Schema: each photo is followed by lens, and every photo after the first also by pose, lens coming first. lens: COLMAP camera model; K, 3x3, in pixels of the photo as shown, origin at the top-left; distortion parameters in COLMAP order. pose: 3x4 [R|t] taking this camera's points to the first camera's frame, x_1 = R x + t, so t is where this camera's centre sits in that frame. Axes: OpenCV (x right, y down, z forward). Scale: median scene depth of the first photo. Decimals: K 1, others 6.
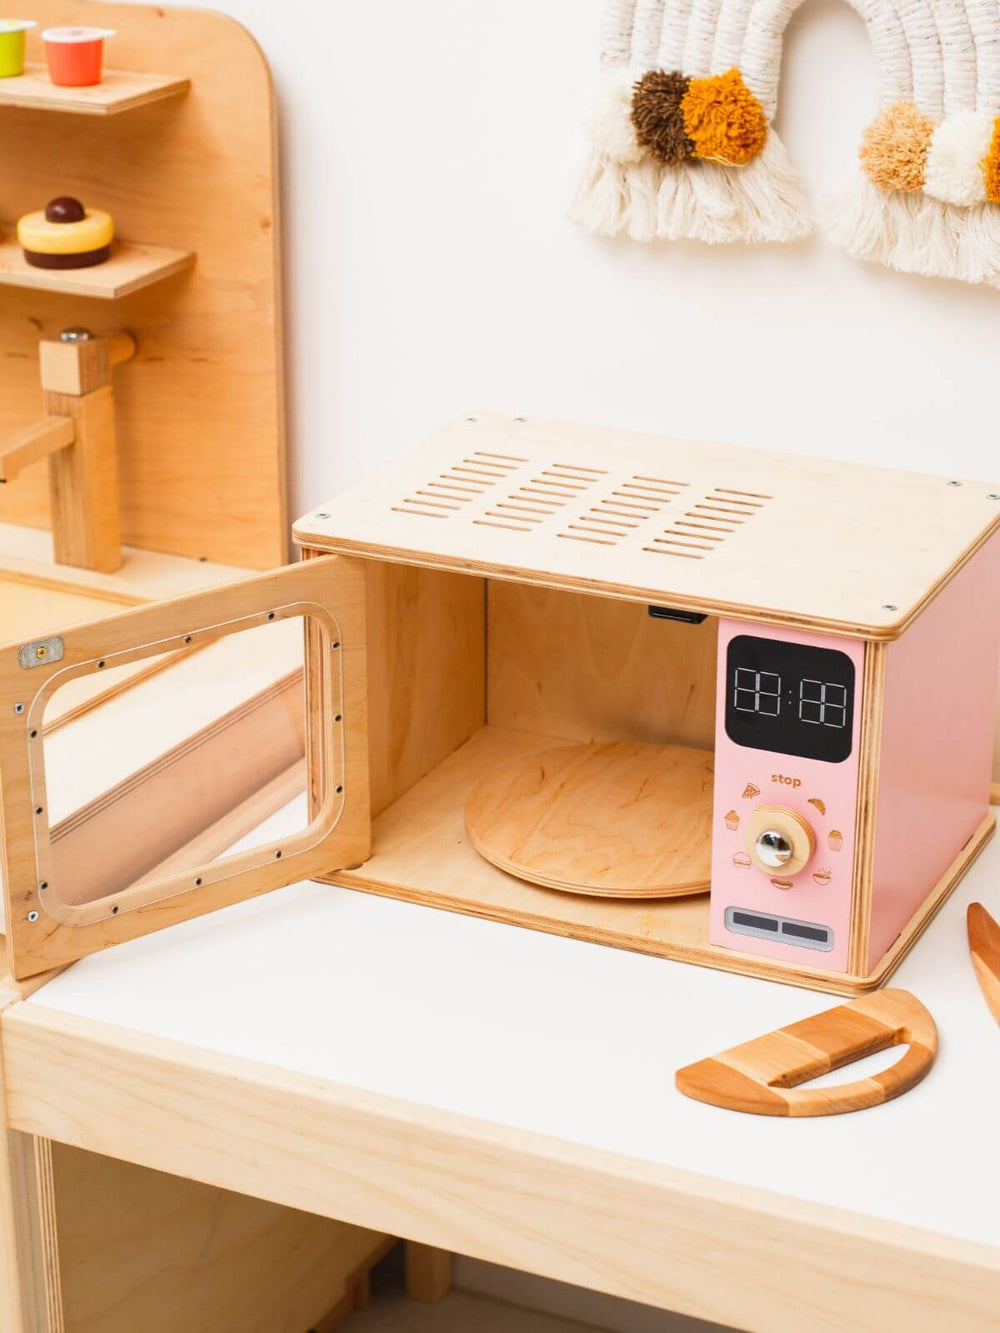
lens RADIAL K [[2844.8, 0, 503.5], [0, 2844.8, 670.8], [0, 0, 1]] dist [-0.249286, 0.000000]
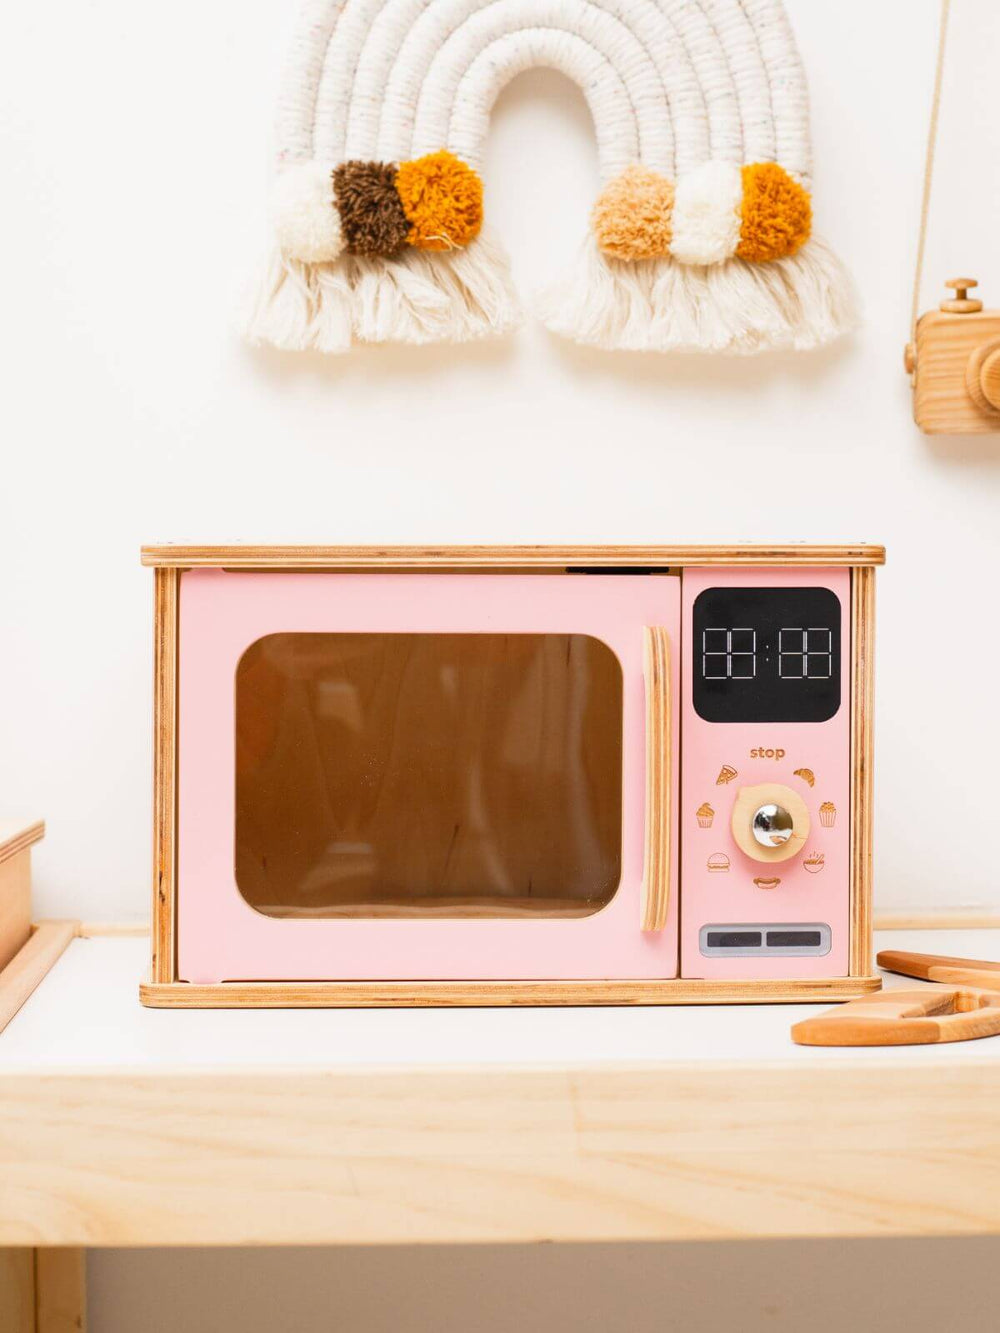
lens RADIAL K [[3046.3, 0, 491.6], [0, 3046.3, 663.0], [0, 0, 1]] dist [-0.260790, 0.000000]
pose [[0.881803, -0.018843, 0.471242, -0.417922], [0.181115, 0.936114, -0.301476, 0.278217], [-0.435455, 0.351192, 0.828880, 0.226627]]
